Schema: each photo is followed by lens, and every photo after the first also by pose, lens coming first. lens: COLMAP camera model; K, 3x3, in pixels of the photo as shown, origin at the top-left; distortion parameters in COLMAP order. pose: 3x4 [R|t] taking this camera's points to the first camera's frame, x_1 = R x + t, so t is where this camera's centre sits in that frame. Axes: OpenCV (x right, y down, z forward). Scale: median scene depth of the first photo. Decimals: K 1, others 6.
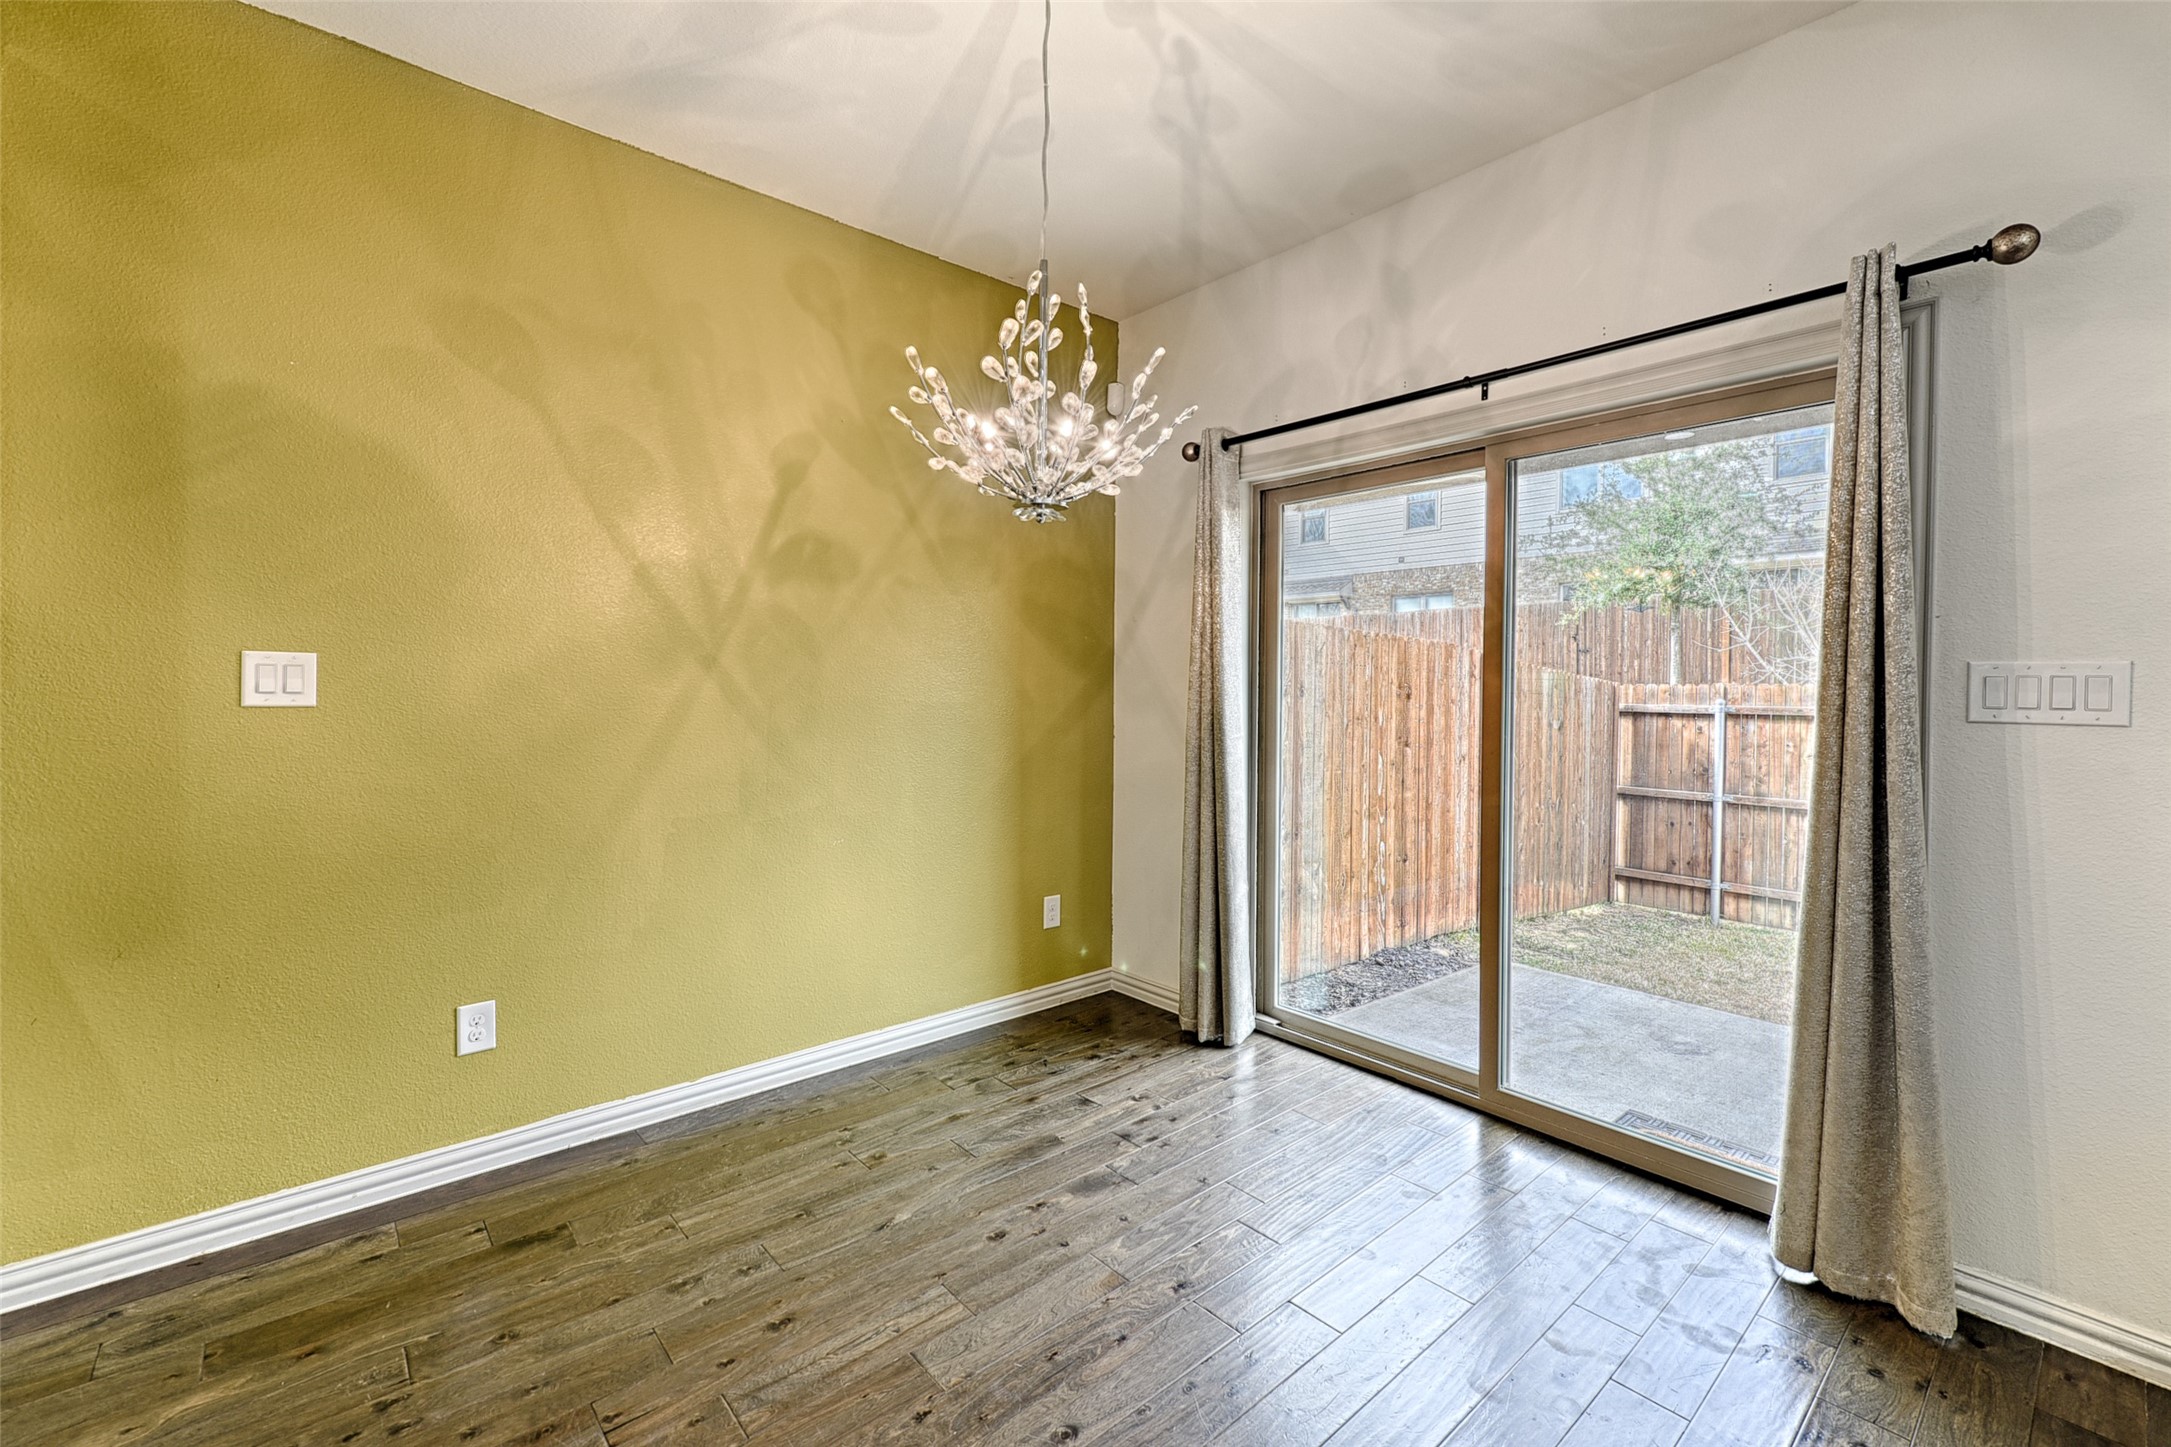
lens RADIAL K [[901.9, 0, 1103.4], [0, 901.9, 701.4], [0, 0, 1]] dist [0.001319, -0.000106]
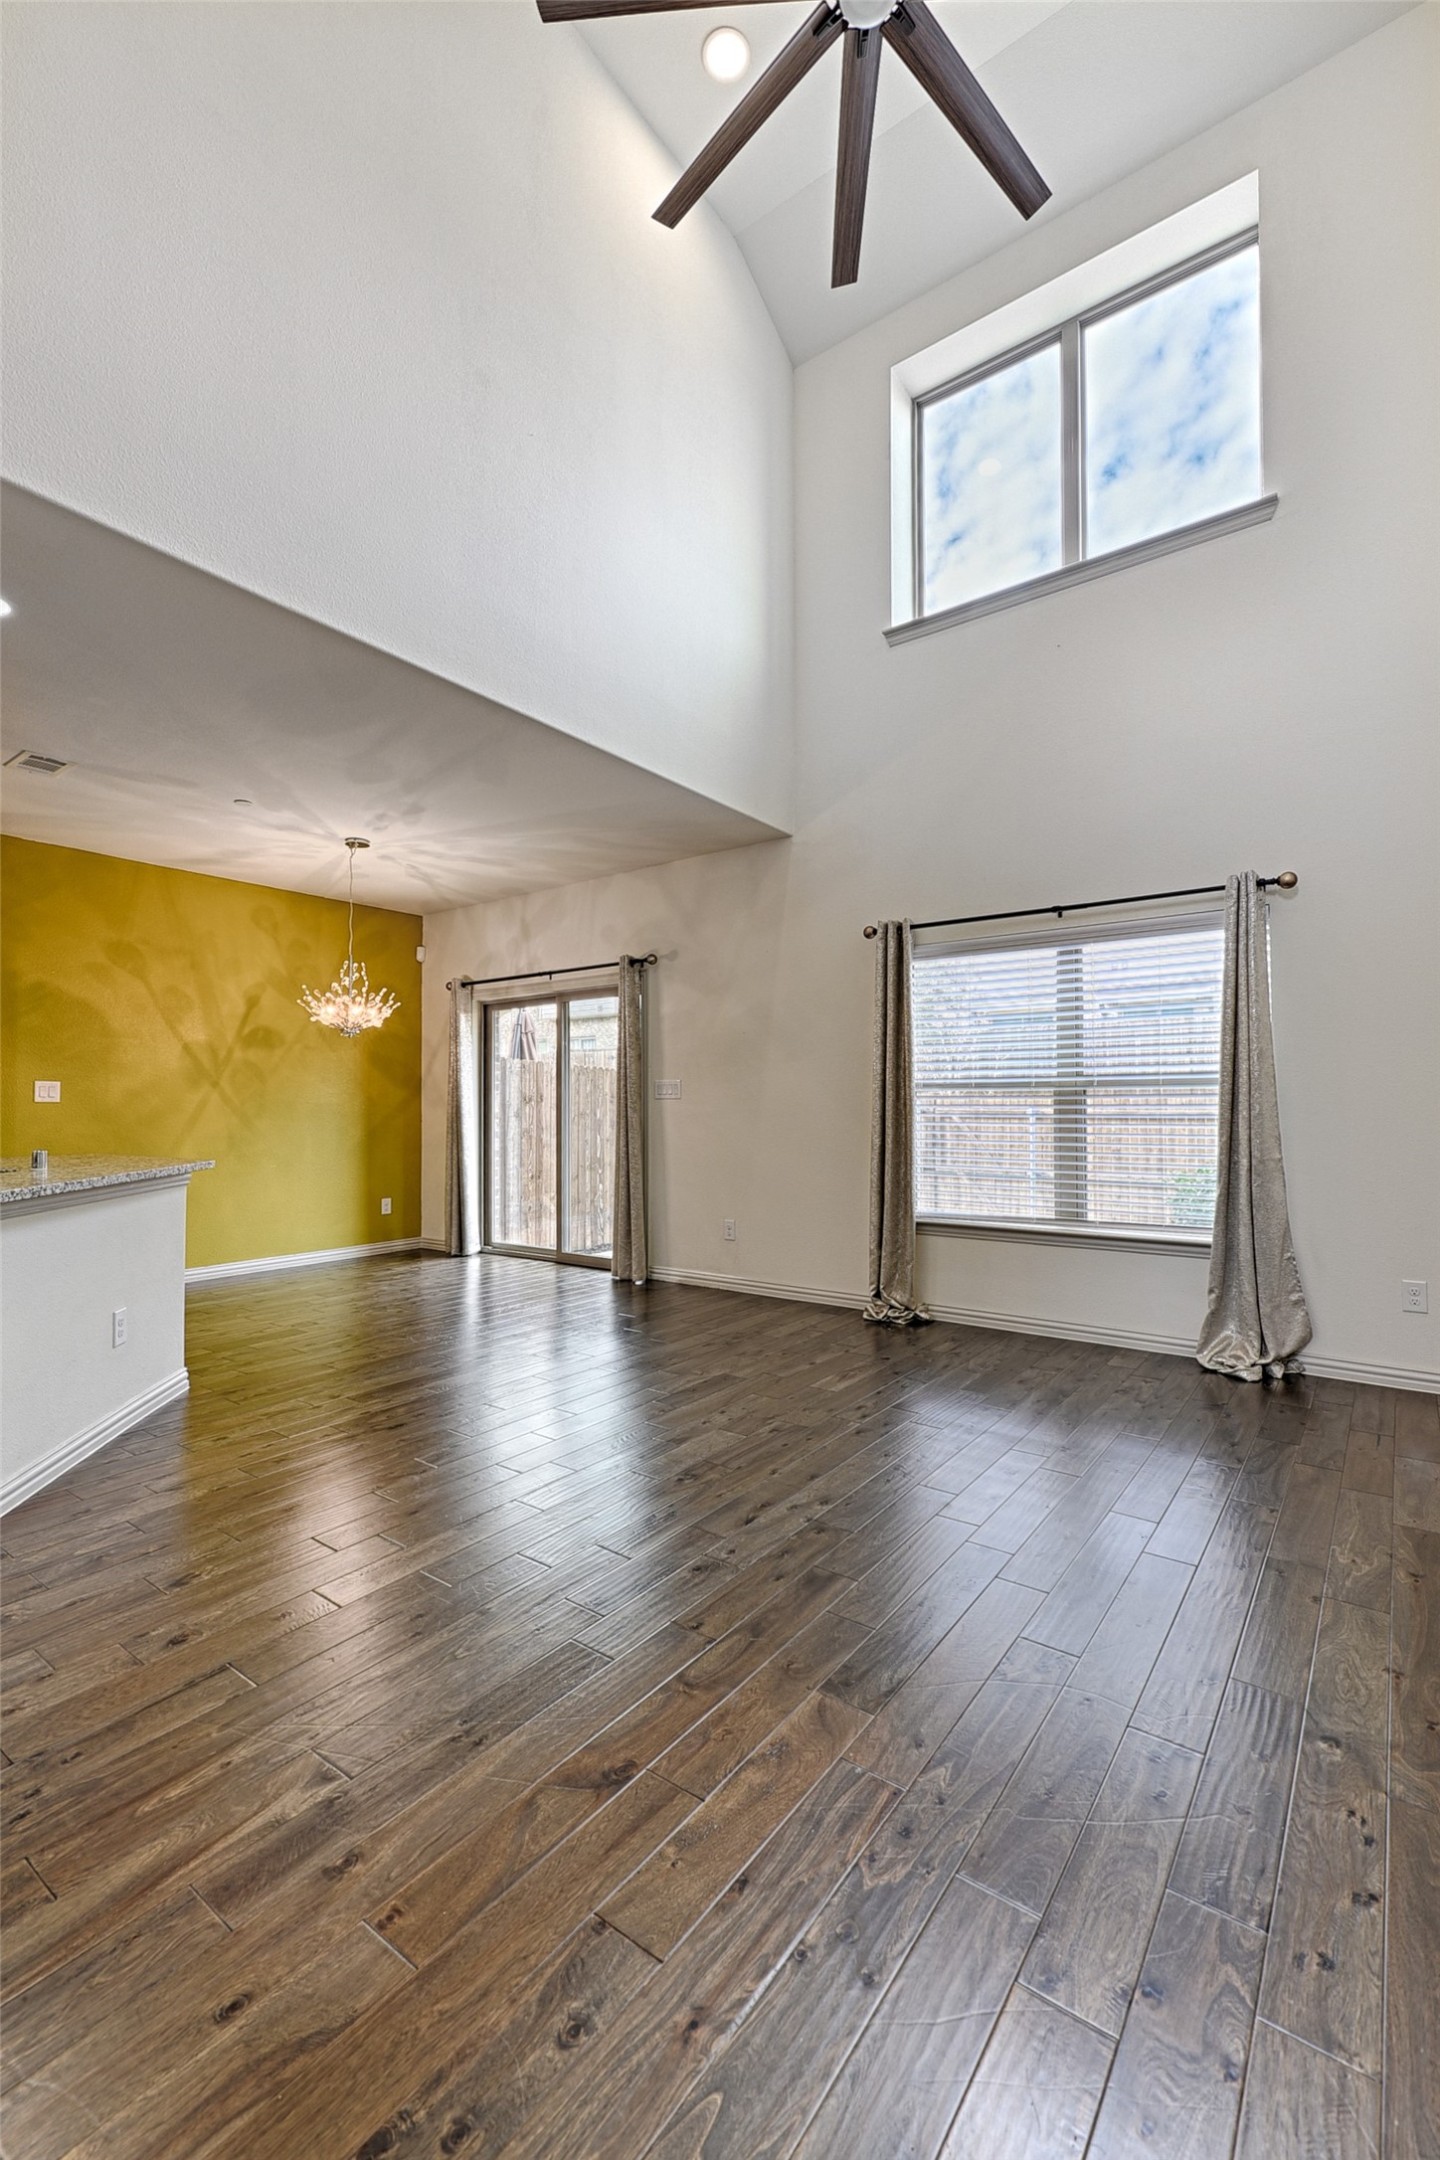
lens RADIAL K [[900.7, 0, 742.6], [0, 900.7, 1092.6], [0, 0, 1]] dist [-0.000278, -0.000384]
pose [[0.977361, -0.009150, 0.211378, 0.377712], [0.016986, 0.999233, -0.035285, 0.078031], [-0.210893, 0.038076, 0.976767, -1.467837]]
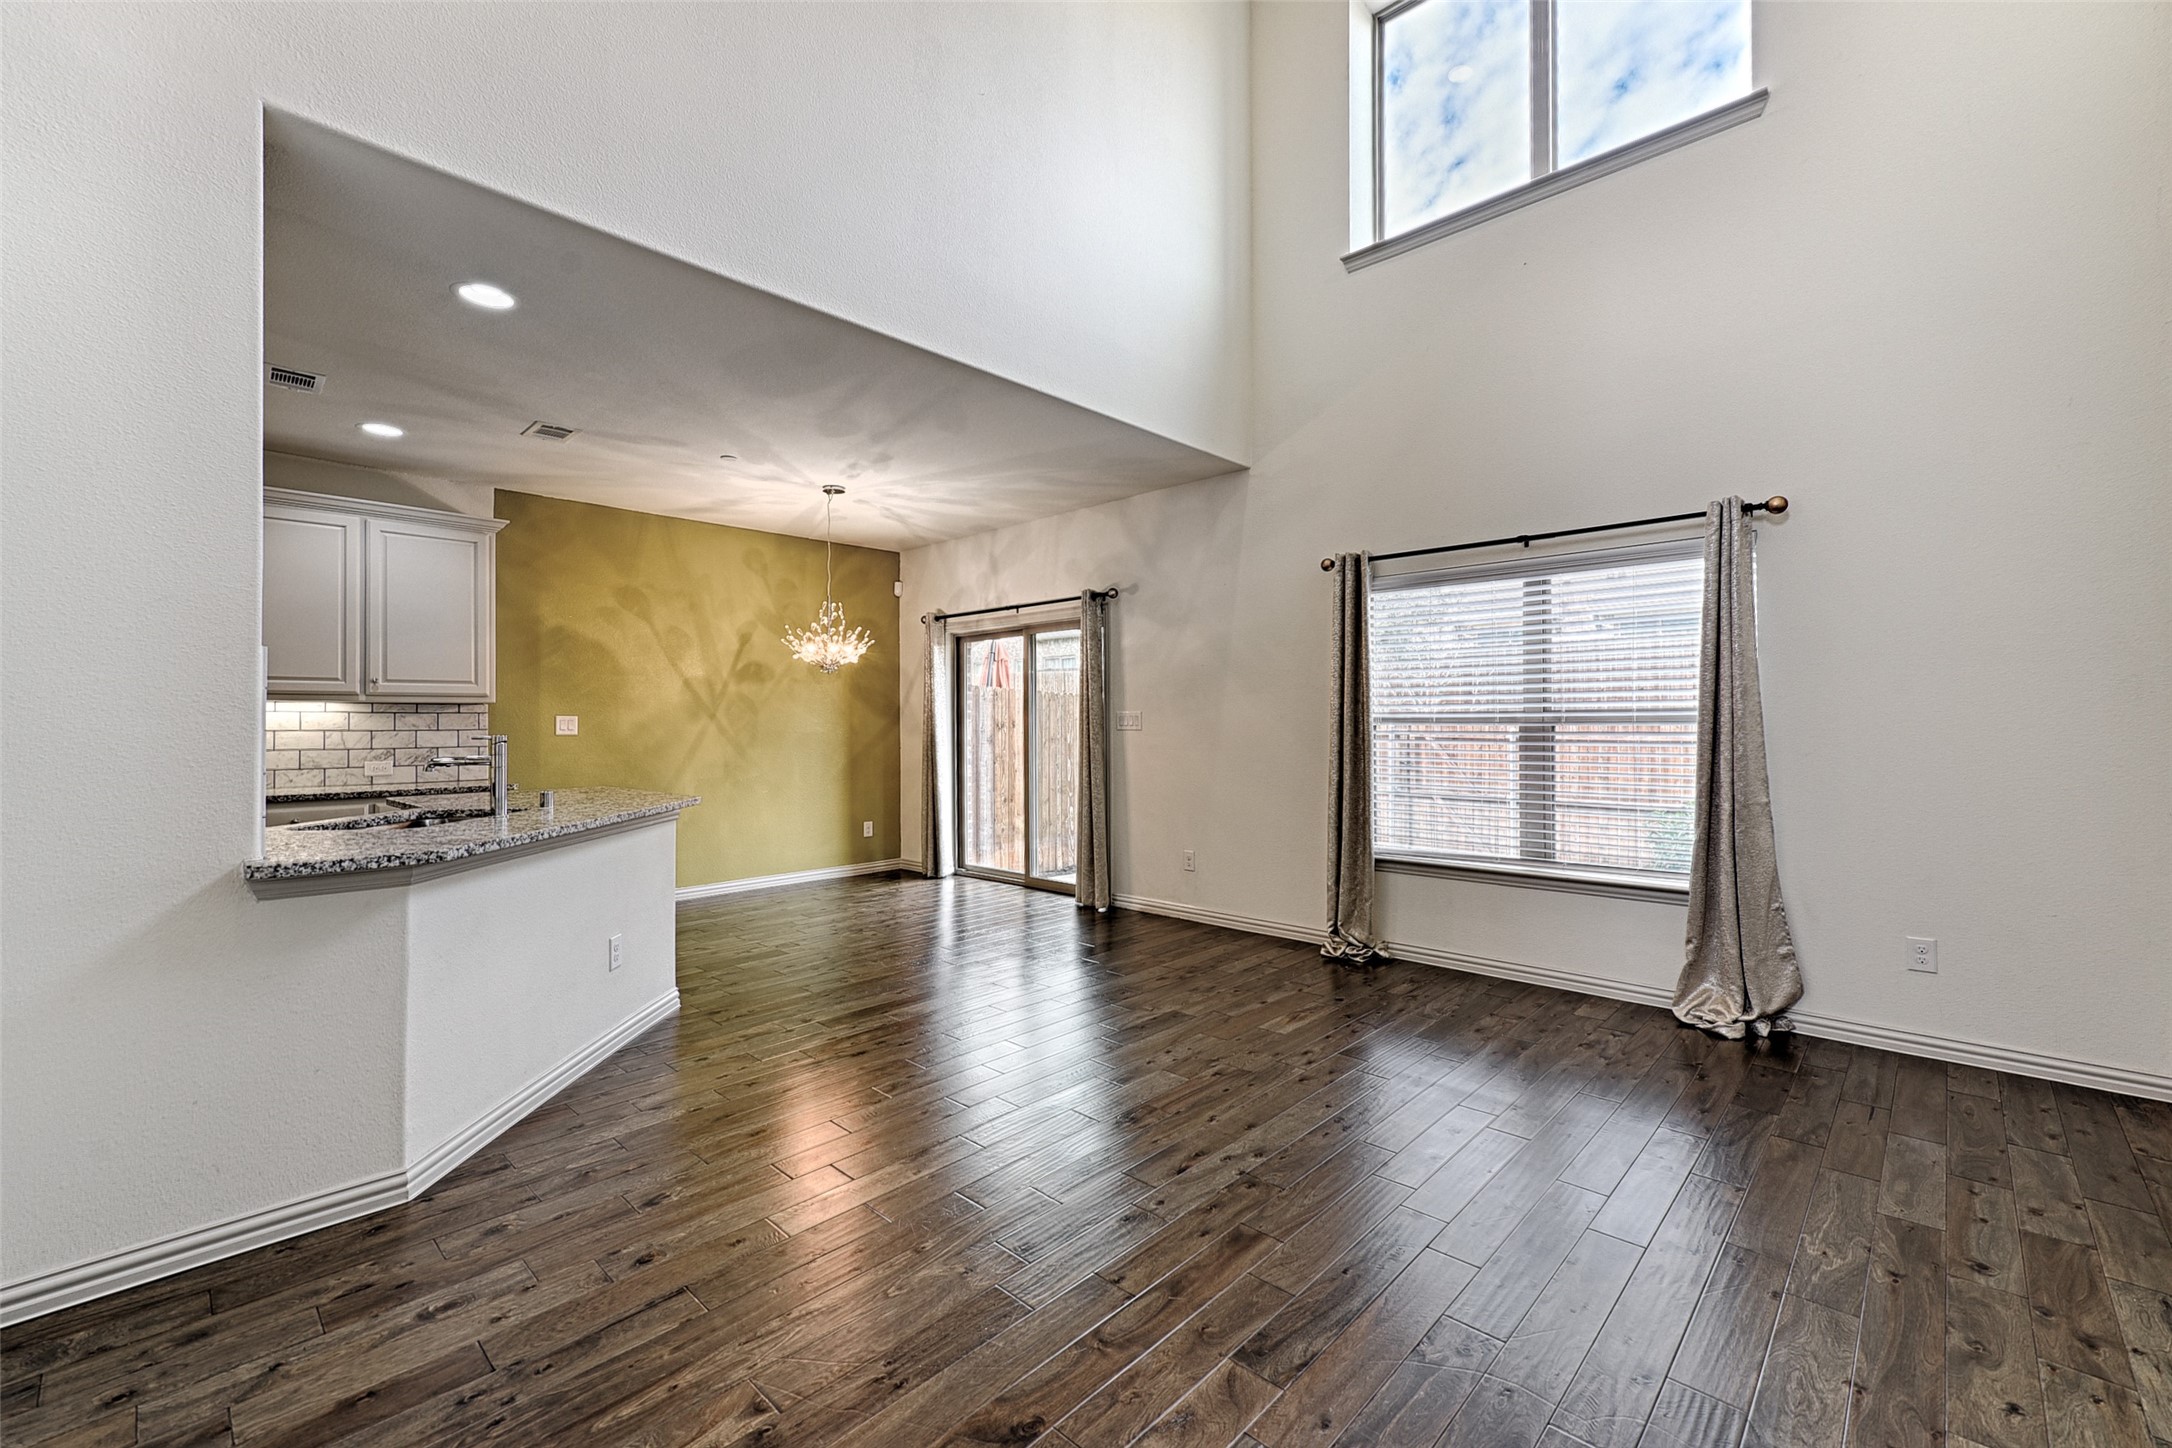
lens RADIAL K [[889.2, 0, 1117.8], [0, 889.2, 716.8], [0, 0, 1]] dist [-0.000912, -0.000846]
pose [[0.995463, -0.014502, 0.094040, 0.426310], [0.017027, 0.999514, -0.026107, 0.038559], [-0.093615, 0.027590, 0.995226, -1.476375]]
